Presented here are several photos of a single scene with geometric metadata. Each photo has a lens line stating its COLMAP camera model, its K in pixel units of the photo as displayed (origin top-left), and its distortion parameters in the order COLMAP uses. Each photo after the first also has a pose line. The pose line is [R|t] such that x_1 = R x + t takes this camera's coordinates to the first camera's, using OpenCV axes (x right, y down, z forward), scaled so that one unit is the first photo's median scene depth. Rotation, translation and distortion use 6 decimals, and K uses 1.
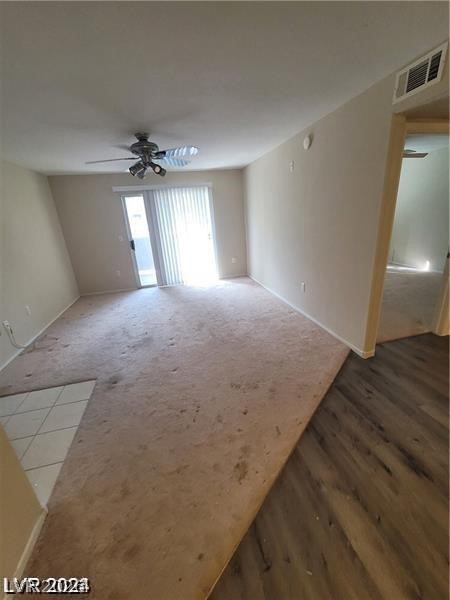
lens RADIAL K [[242.8, 0, 227.3], [0, 242.8, 302.4], [0, 0, 1]] dist [-0.000597, -0.000138]
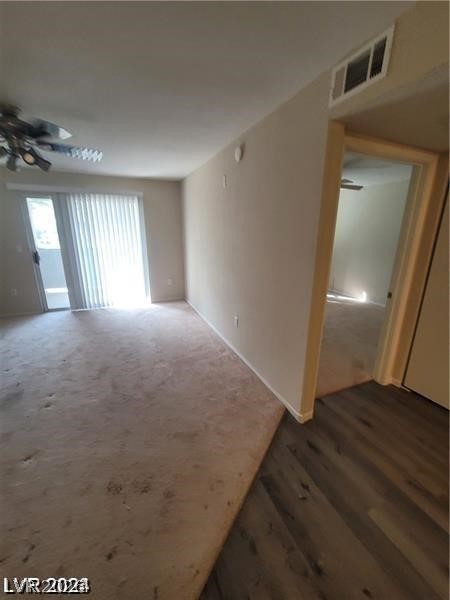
lens RADIAL K [[242.8, 0, 227.3], [0, 242.8, 302.4], [0, 0, 1]] dist [-0.000597, -0.000138]
pose [[0.982451, 0.027771, 0.184441, 0.136482], [-0.015357, 0.997540, -0.068399, -0.077994], [-0.185887, 0.064366, 0.980461, 0.195559]]
